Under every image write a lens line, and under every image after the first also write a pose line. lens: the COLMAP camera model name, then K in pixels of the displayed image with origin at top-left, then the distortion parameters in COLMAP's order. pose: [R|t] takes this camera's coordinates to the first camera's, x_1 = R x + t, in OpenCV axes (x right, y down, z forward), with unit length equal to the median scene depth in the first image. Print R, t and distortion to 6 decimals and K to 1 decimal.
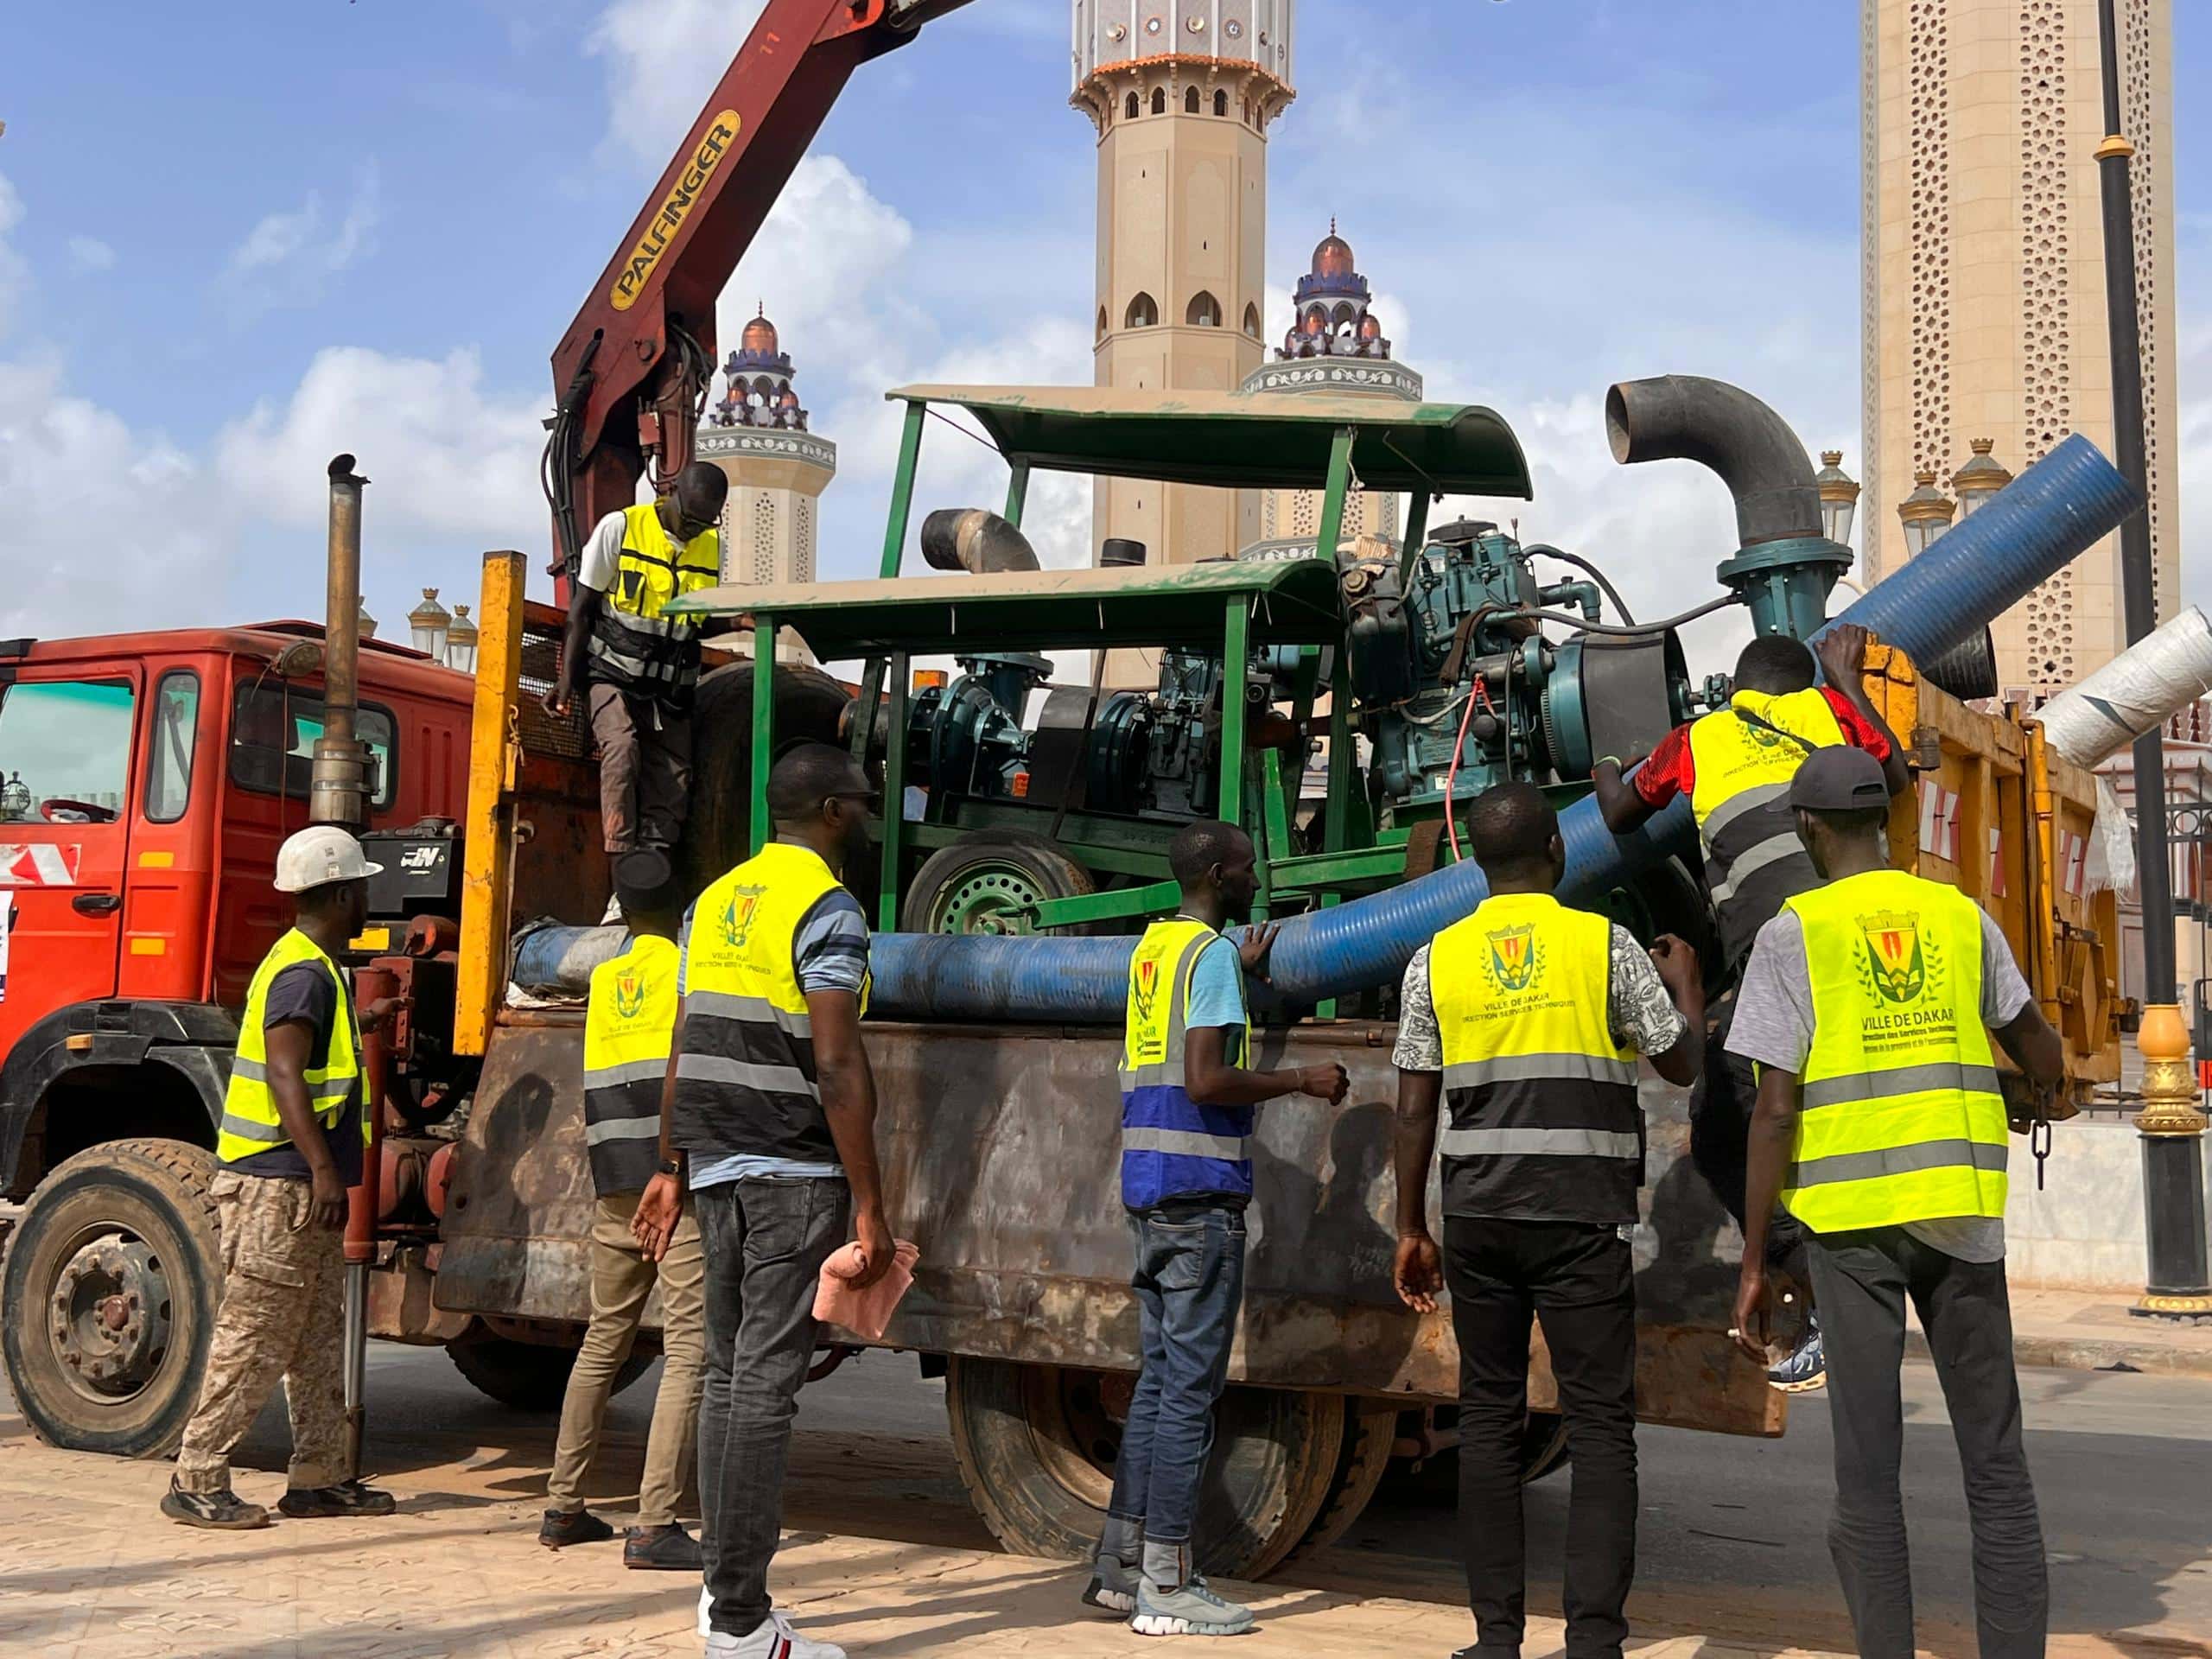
lens RADIAL K [[2746.2, 0, 1071.5], [0, 2746.2, 834.3], [0, 0, 1]] dist [0.064774, 0.000000]
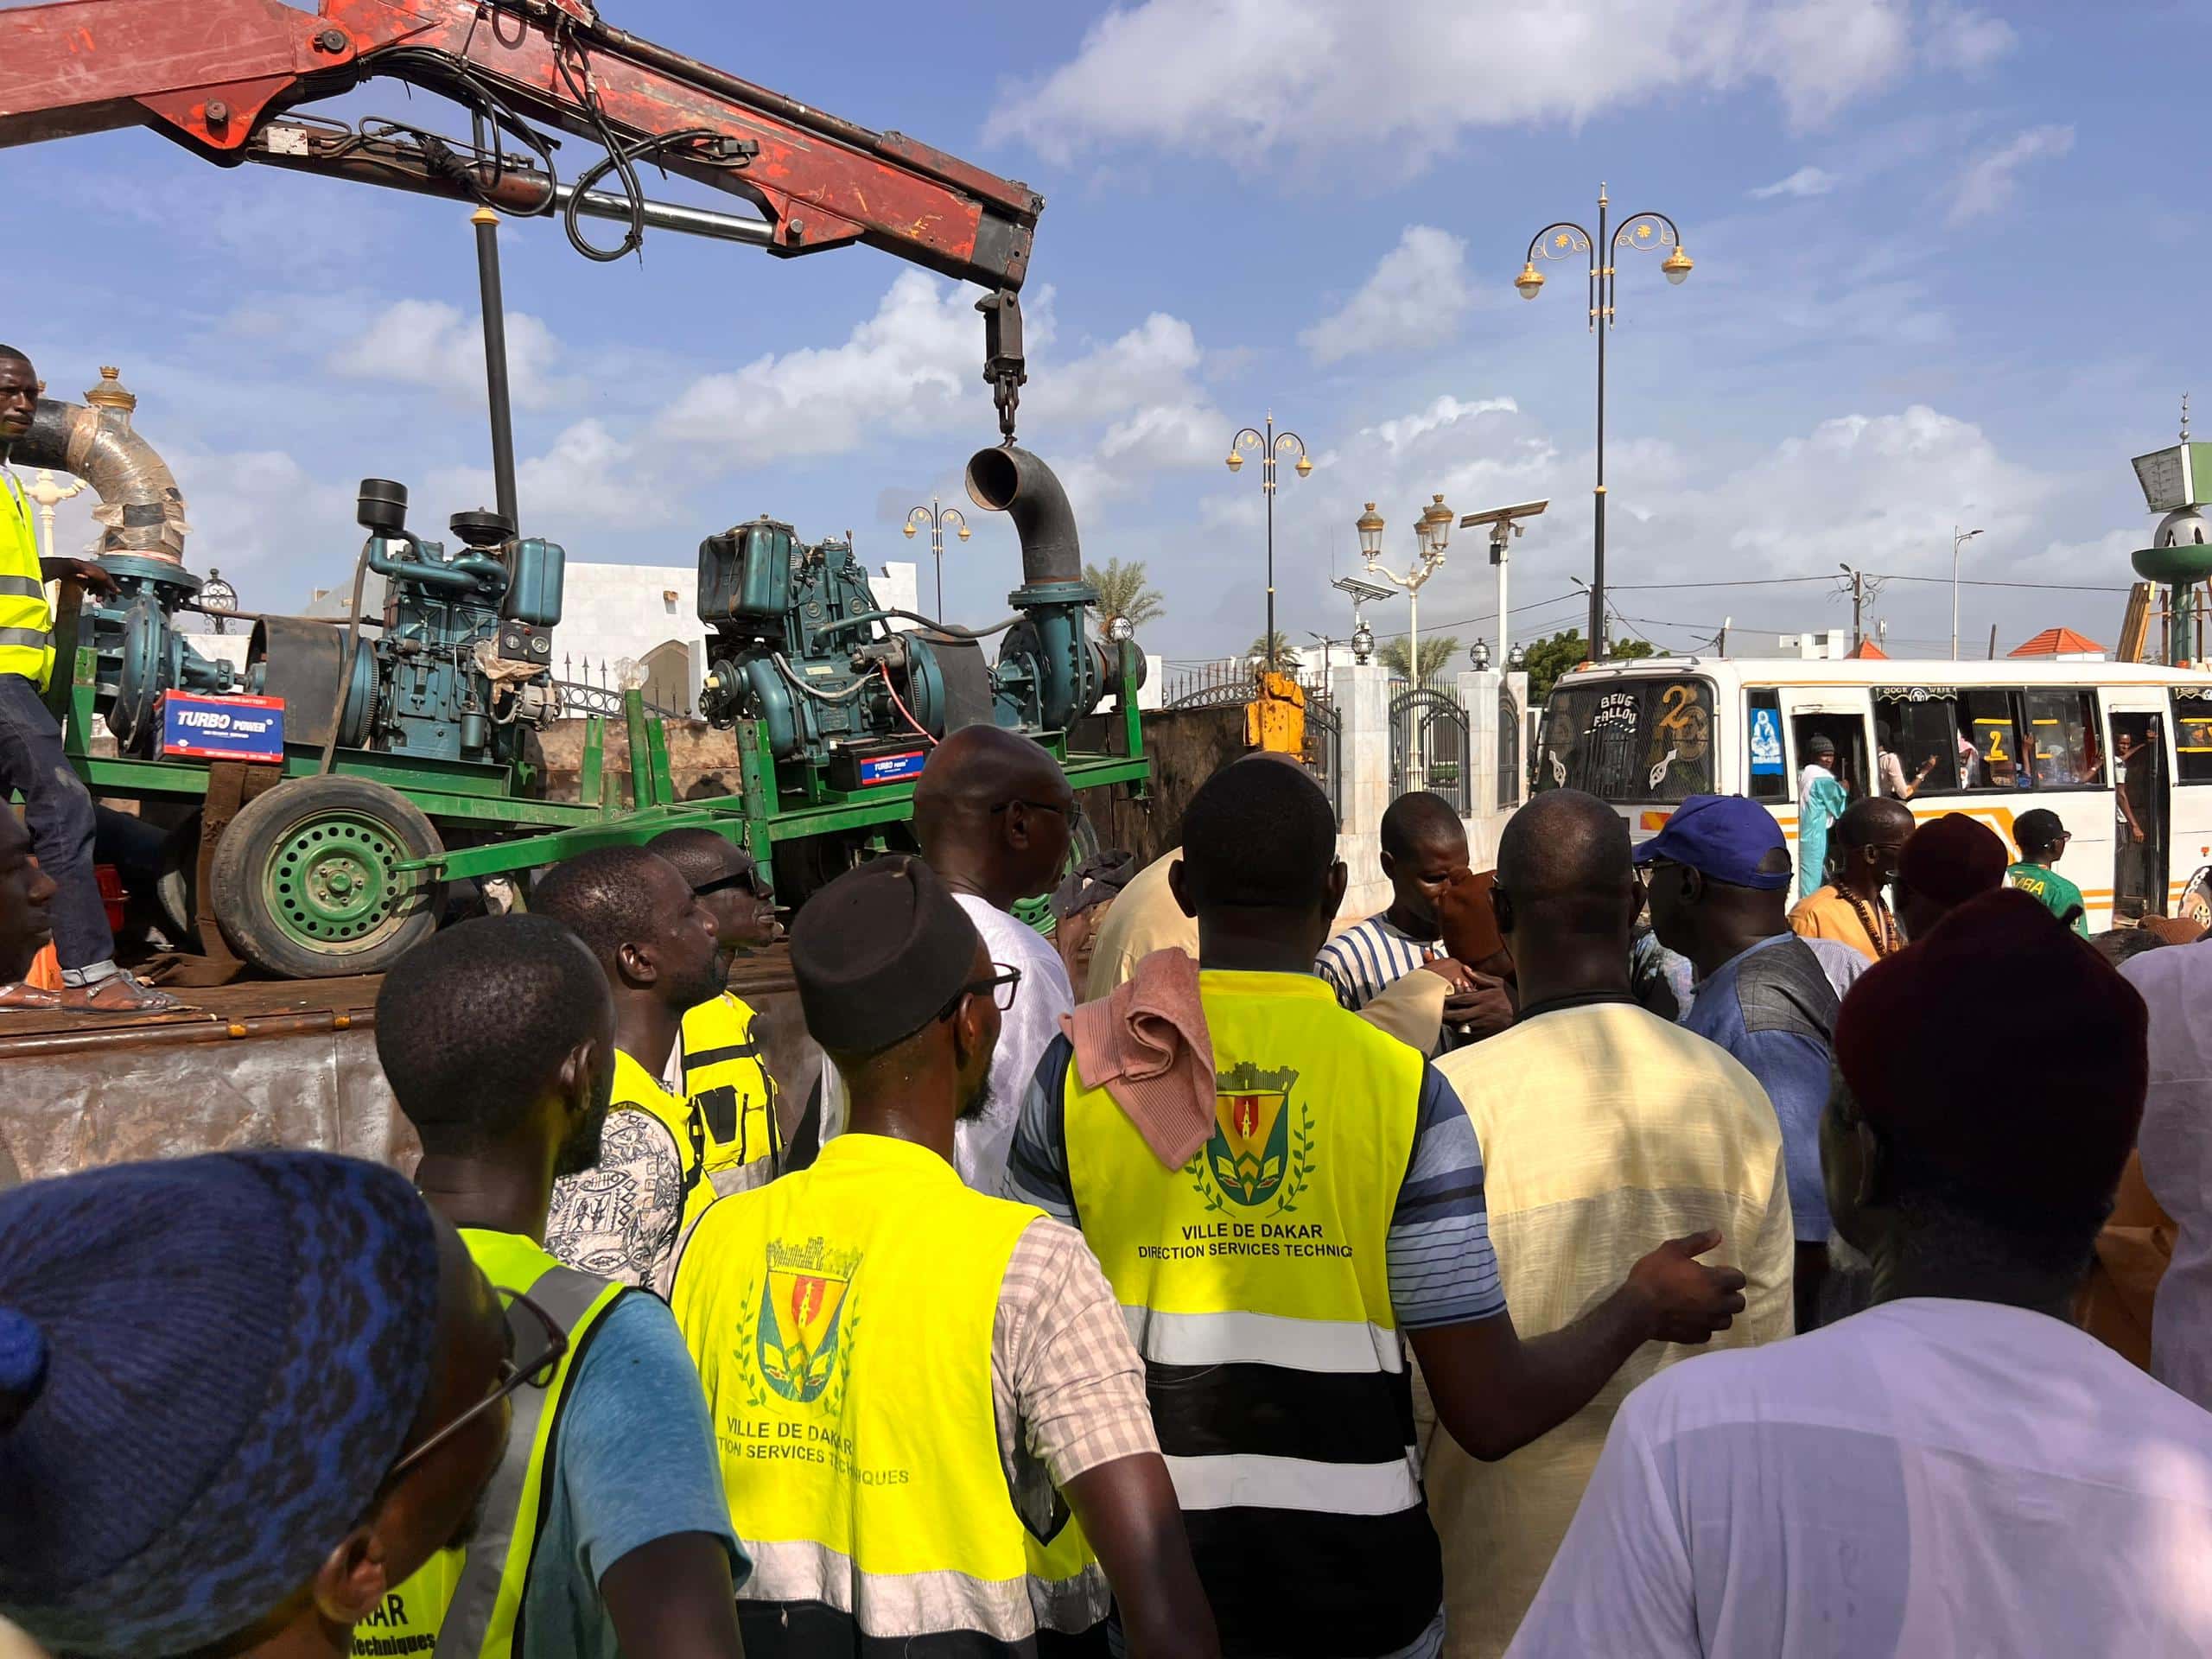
lens RADIAL K [[1672.1, 0, 1102.2], [0, 1672.1, 843.8], [0, 0, 1]] dist [0.054029, -0.068312]
pose [[0.480418, -0.071696, 0.874104, -0.395984], [-0.041520, 0.993676, 0.104324, -0.049045], [-0.876056, -0.086412, 0.474403, 0.446467]]
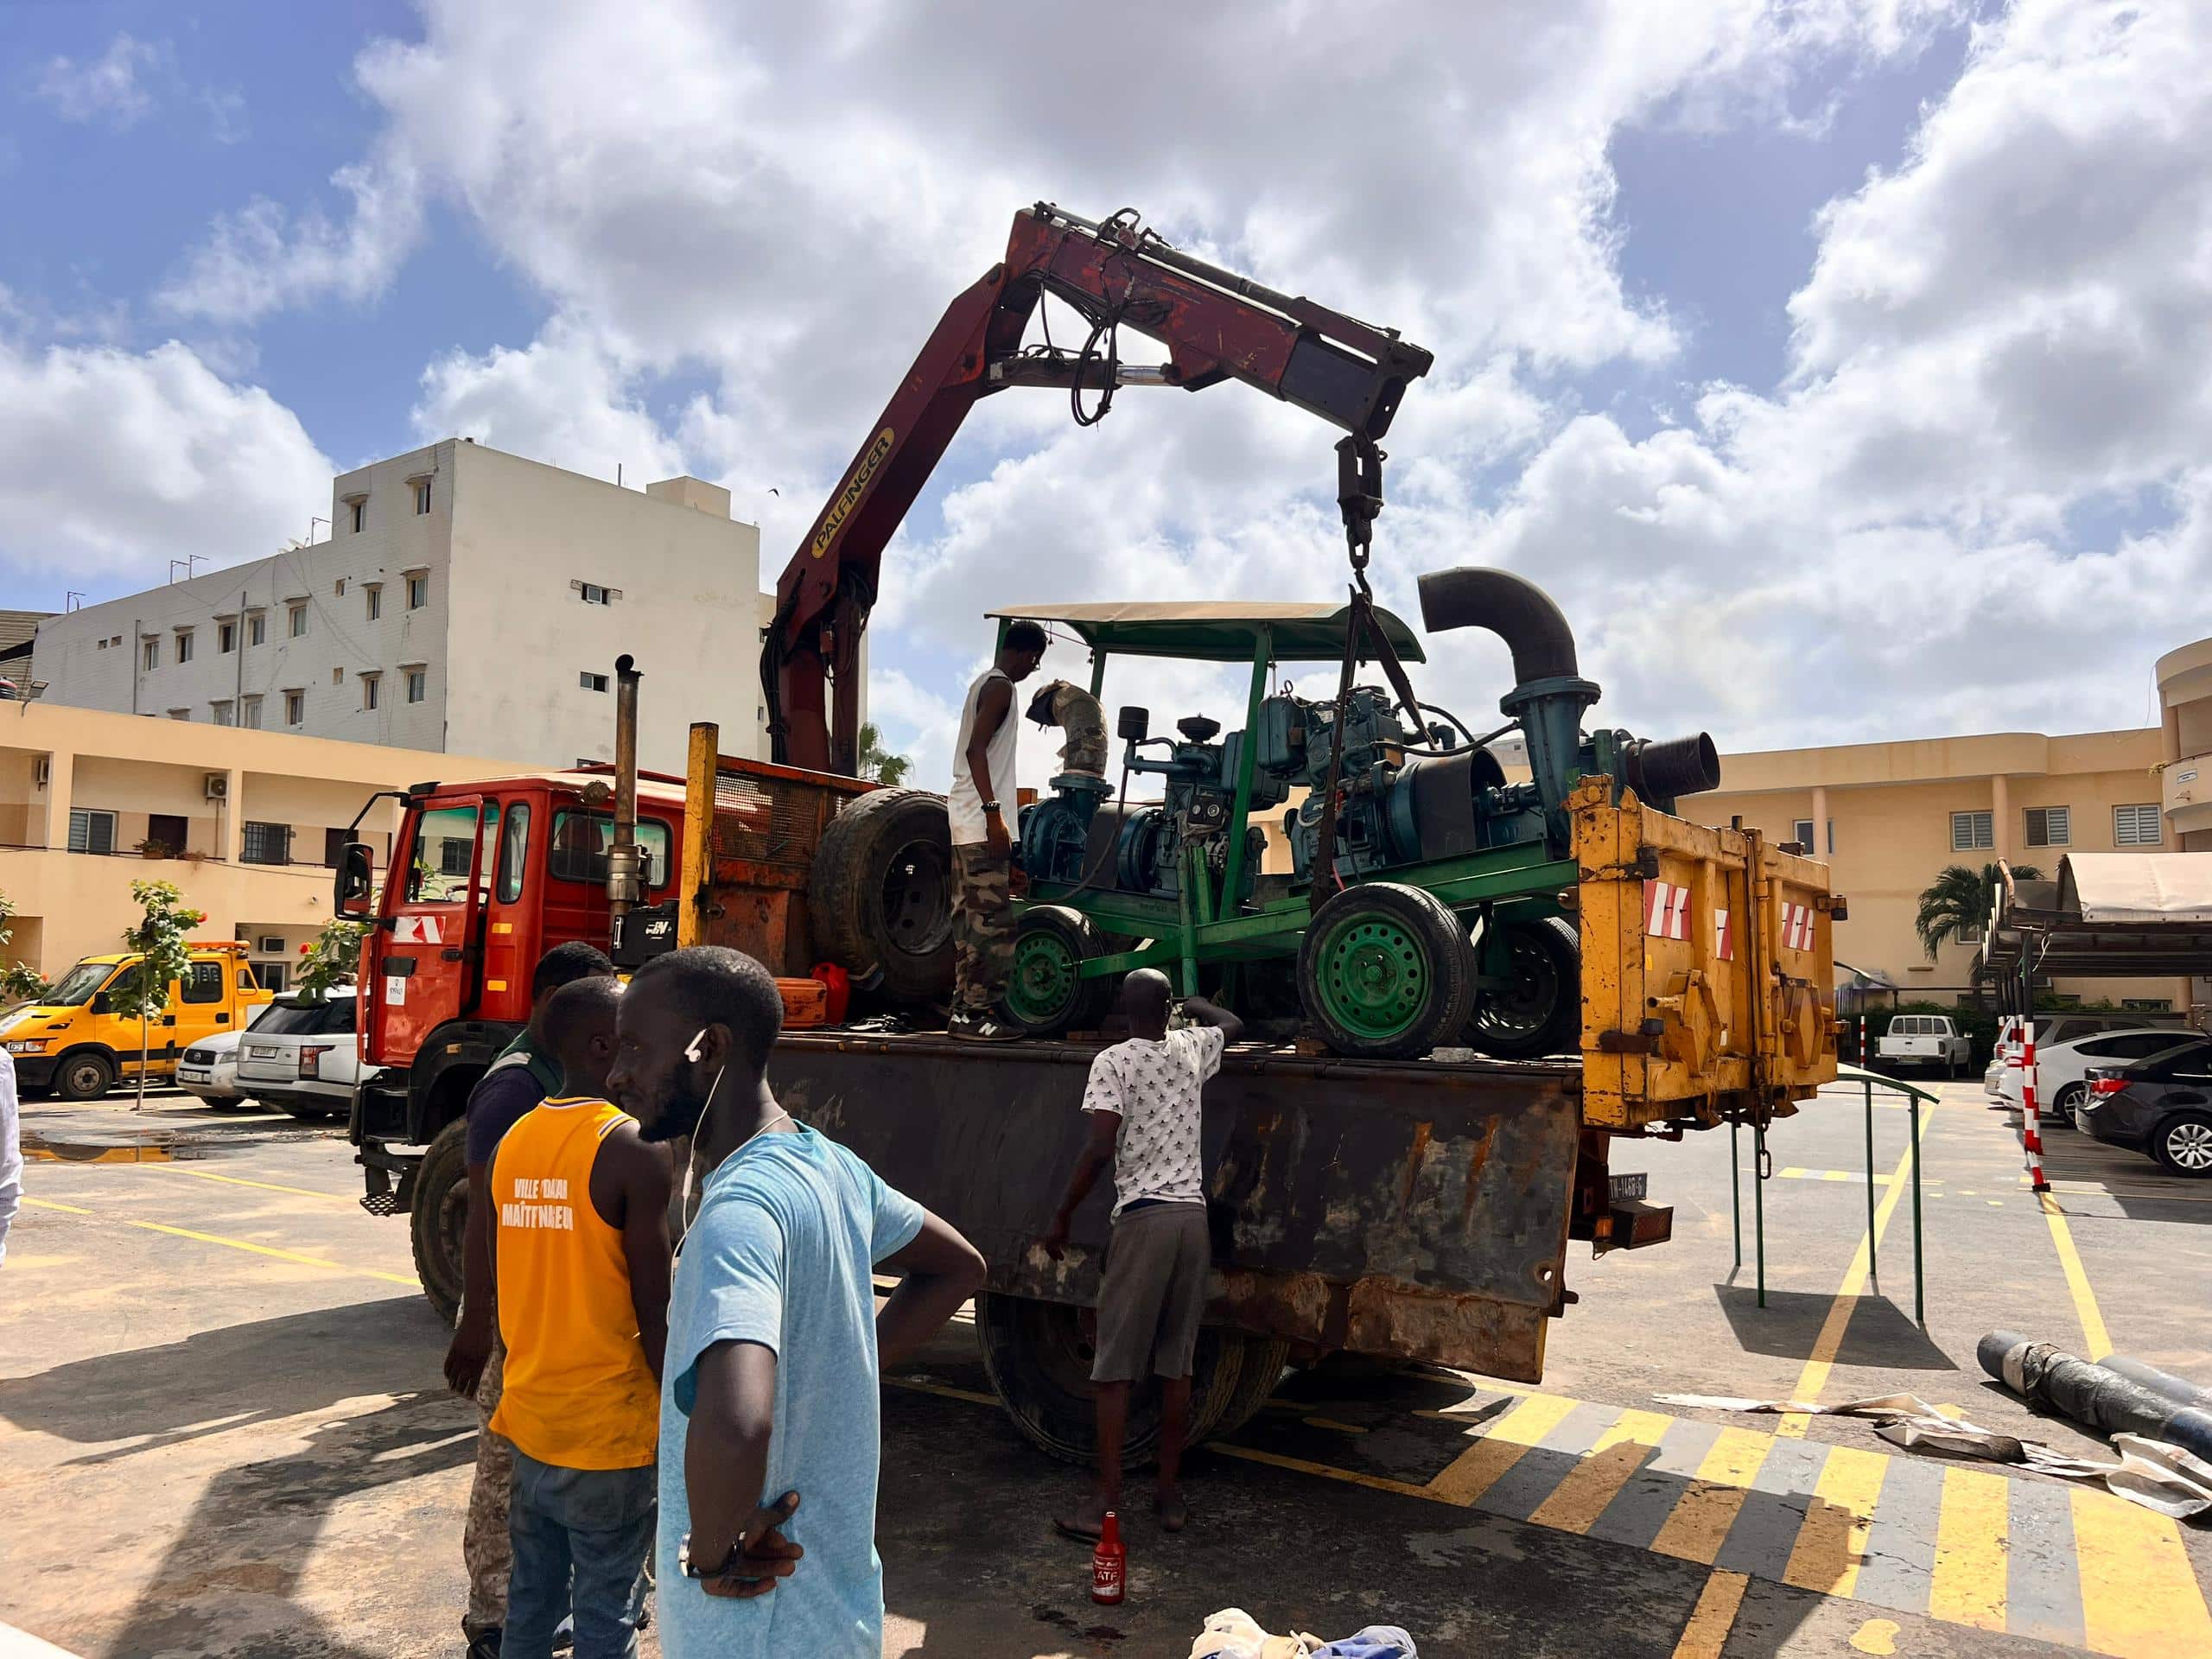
lens RADIAL K [[1641.1, 0, 1109.8], [0, 1641.1, 846.0], [0, 0, 1]] dist [0.039461, 0.001309]
pose [[0.996207, -0.010983, -0.086319, 0.081848], [0.009913, 0.999869, -0.012822, -0.021056], [0.086448, 0.011918, 0.996185, 0.128109]]
